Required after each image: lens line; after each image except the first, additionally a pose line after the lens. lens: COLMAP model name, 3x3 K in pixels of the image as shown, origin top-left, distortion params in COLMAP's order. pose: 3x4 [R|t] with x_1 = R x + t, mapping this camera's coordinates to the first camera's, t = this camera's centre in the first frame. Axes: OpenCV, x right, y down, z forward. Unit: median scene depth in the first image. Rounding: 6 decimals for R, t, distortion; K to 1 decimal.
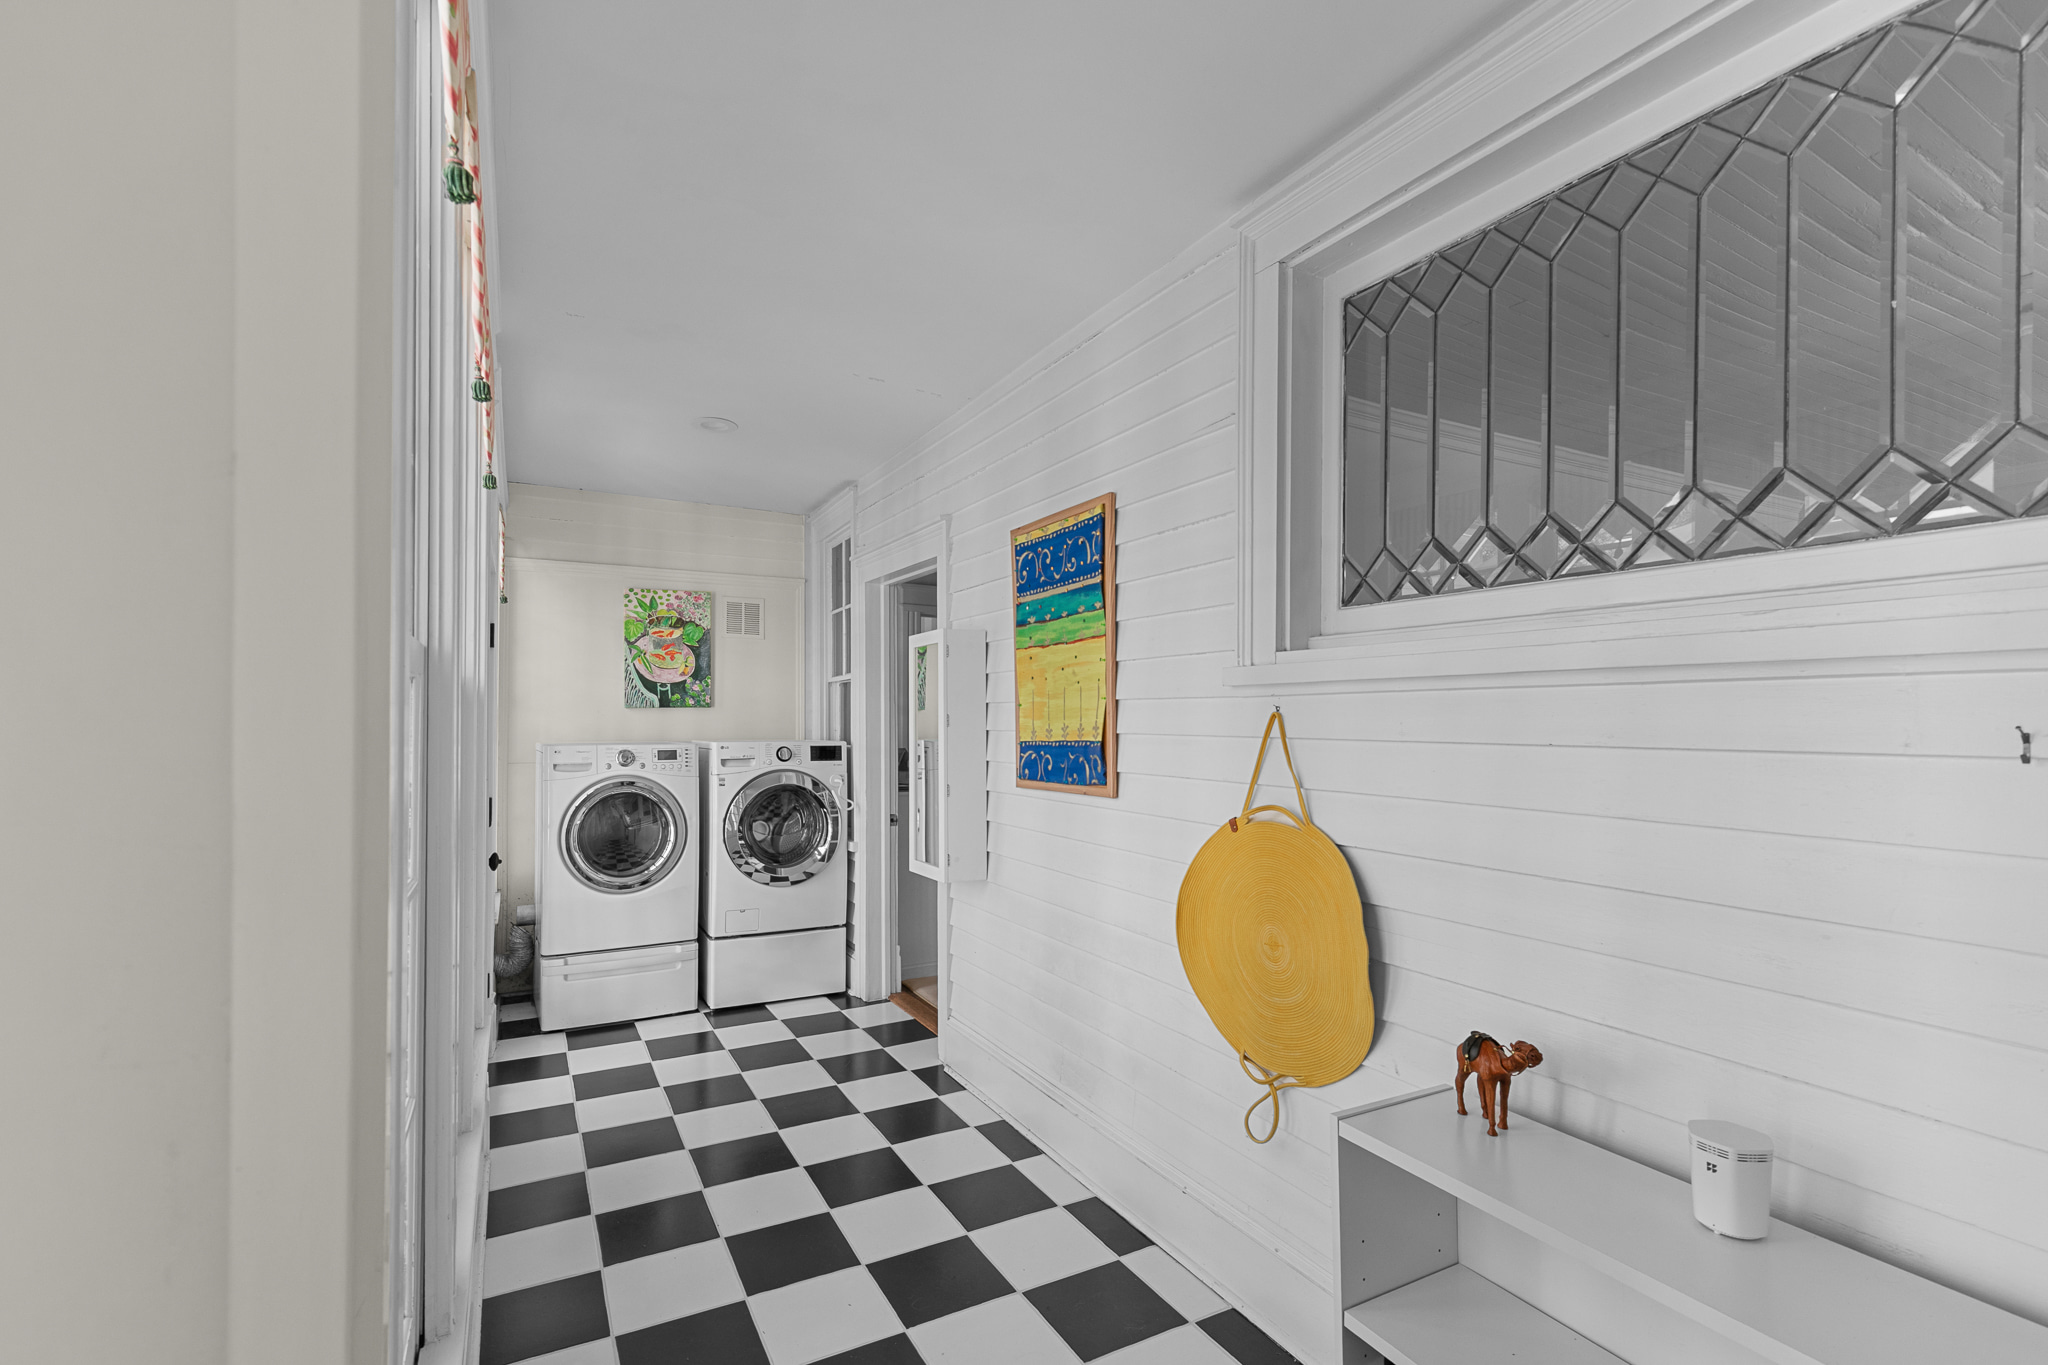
lens RADIAL K [[938.4, 0, 1014.4], [0, 938.4, 696.8], [0, 0, 1]] dist [0.008451, -0.002689]
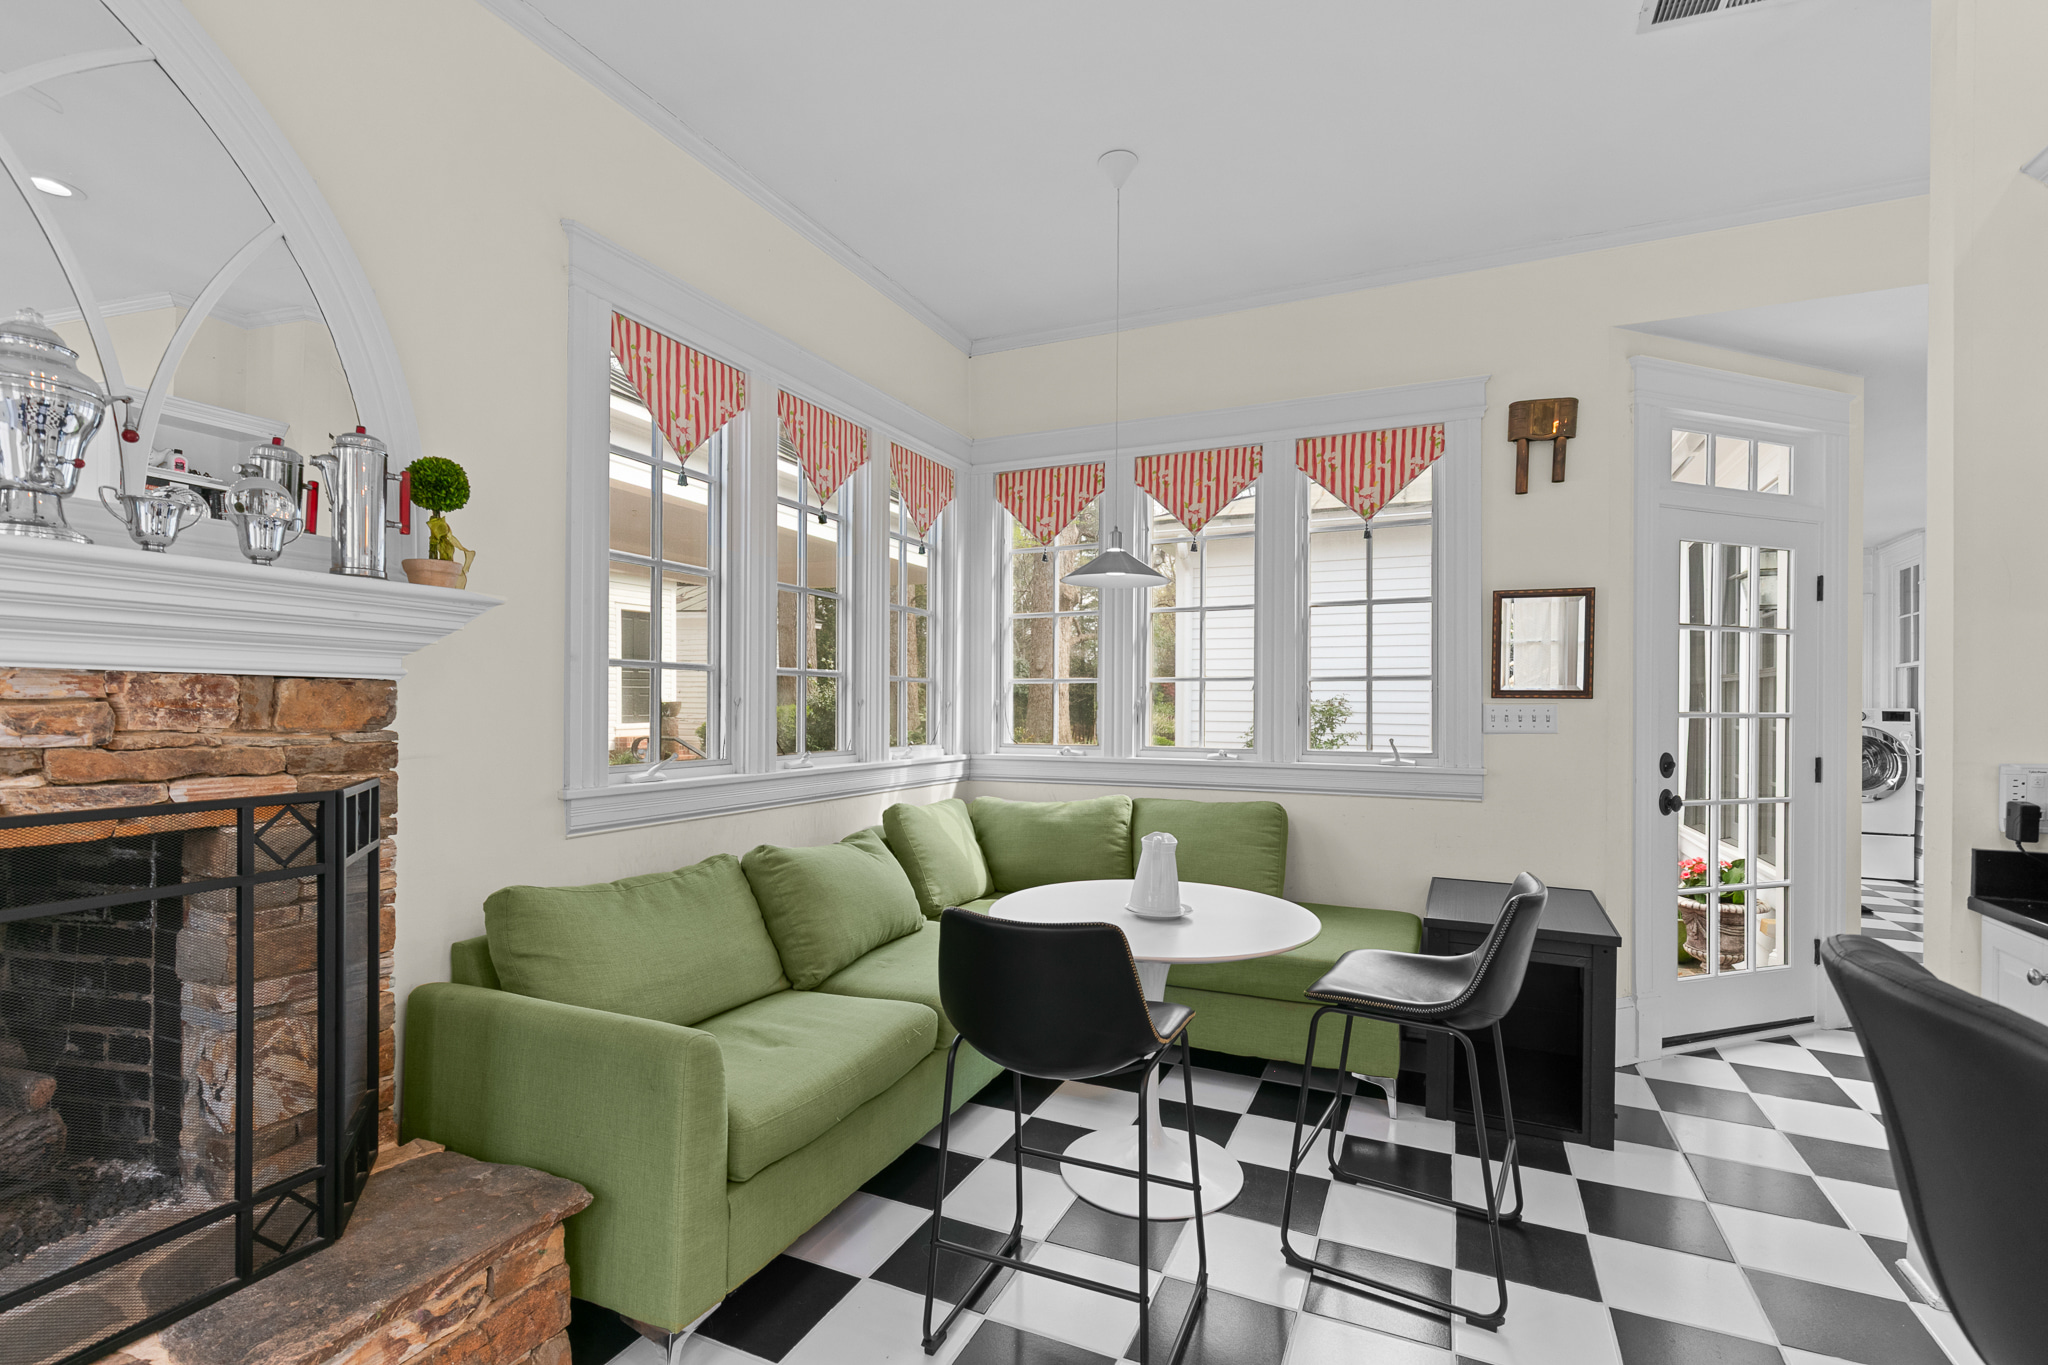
lens RADIAL K [[938.4, 0, 1013.4], [0, 938.4, 690.6], [0, 0, 1]] dist [0.008451, -0.002689]
pose [[0.590660, 0.000727, -0.806920, 0.172895], [0.003580, 0.999987, 0.003521, 0.009797], [0.806913, -0.004969, 0.590650, -0.971437]]
